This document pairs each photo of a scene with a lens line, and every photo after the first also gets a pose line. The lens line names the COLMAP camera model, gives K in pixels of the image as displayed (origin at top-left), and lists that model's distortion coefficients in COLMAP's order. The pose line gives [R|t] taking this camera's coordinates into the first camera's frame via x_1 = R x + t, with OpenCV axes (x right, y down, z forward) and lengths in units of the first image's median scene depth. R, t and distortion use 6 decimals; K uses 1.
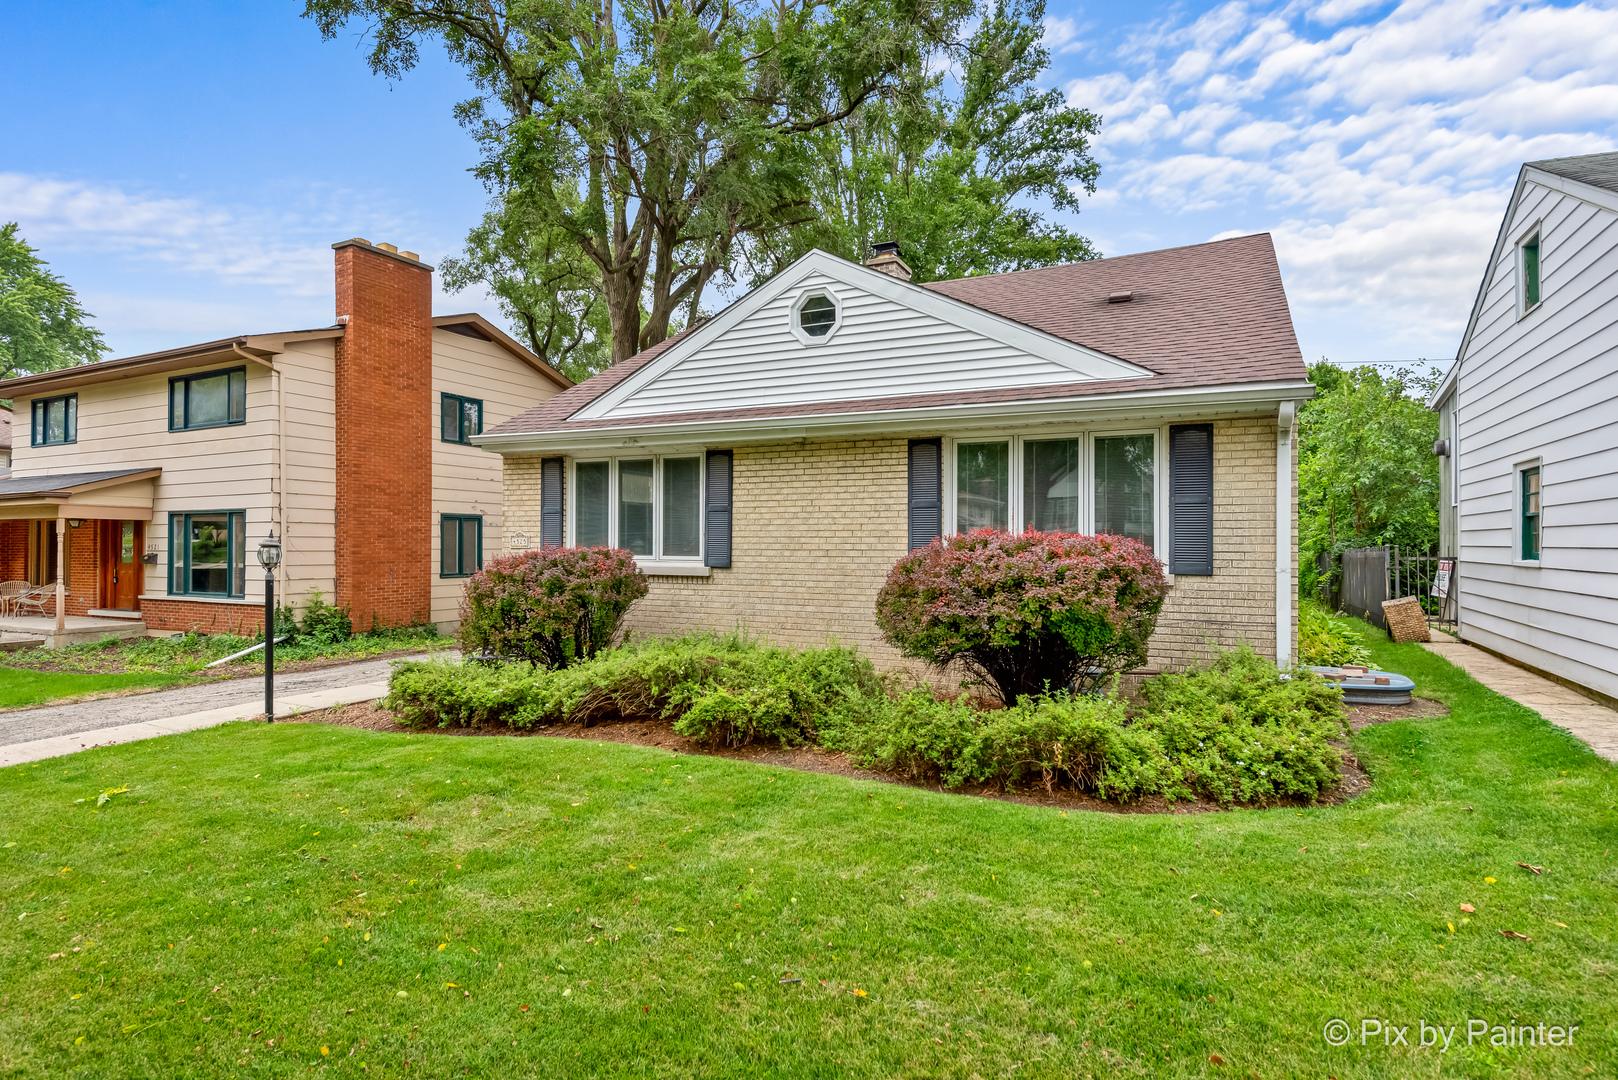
lens RADIAL K [[863.6, 0, 806.6], [0, 863.6, 541.6], [0, 0, 1]] dist [0.026764, 0.000516]
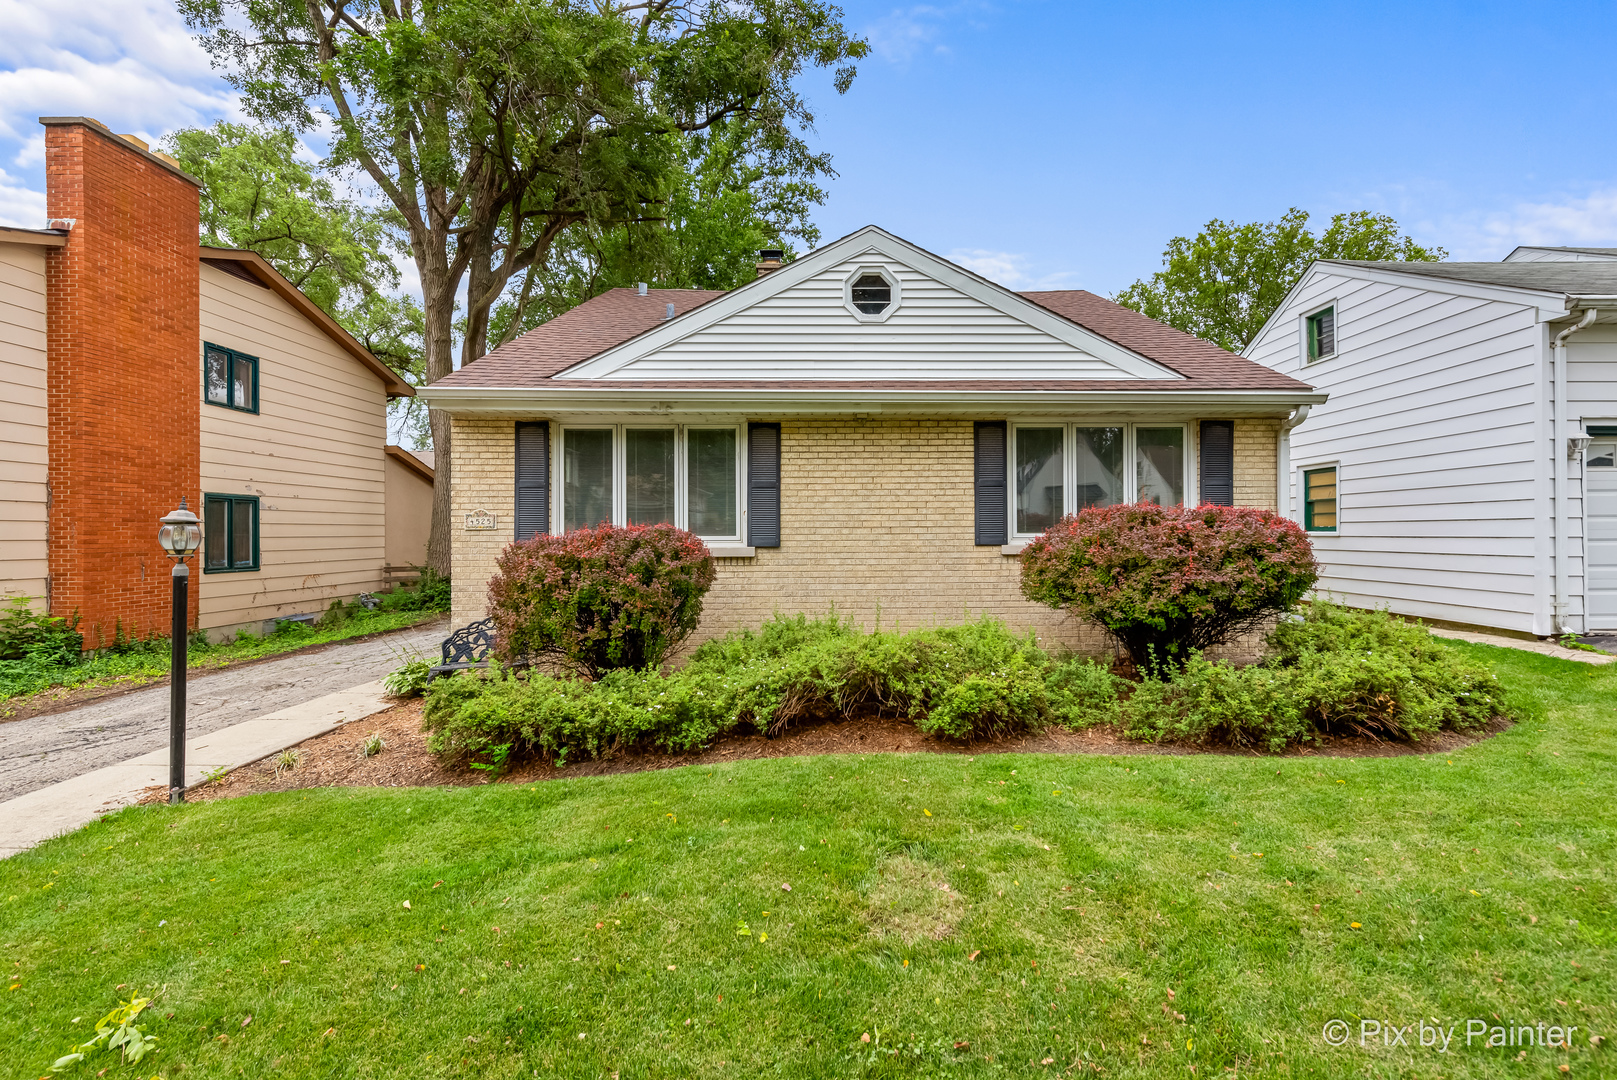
lens RADIAL K [[694.8, 0, 810.5], [0, 694.8, 532.2], [0, 0, 1]] dist [0.012869, -0.000855]
pose [[0.887891, -0.006826, 0.460003, -0.420871], [0.007350, 0.999973, 0.000653, 0.013944], [-0.459995, 0.002801, 0.887917, 0.316413]]
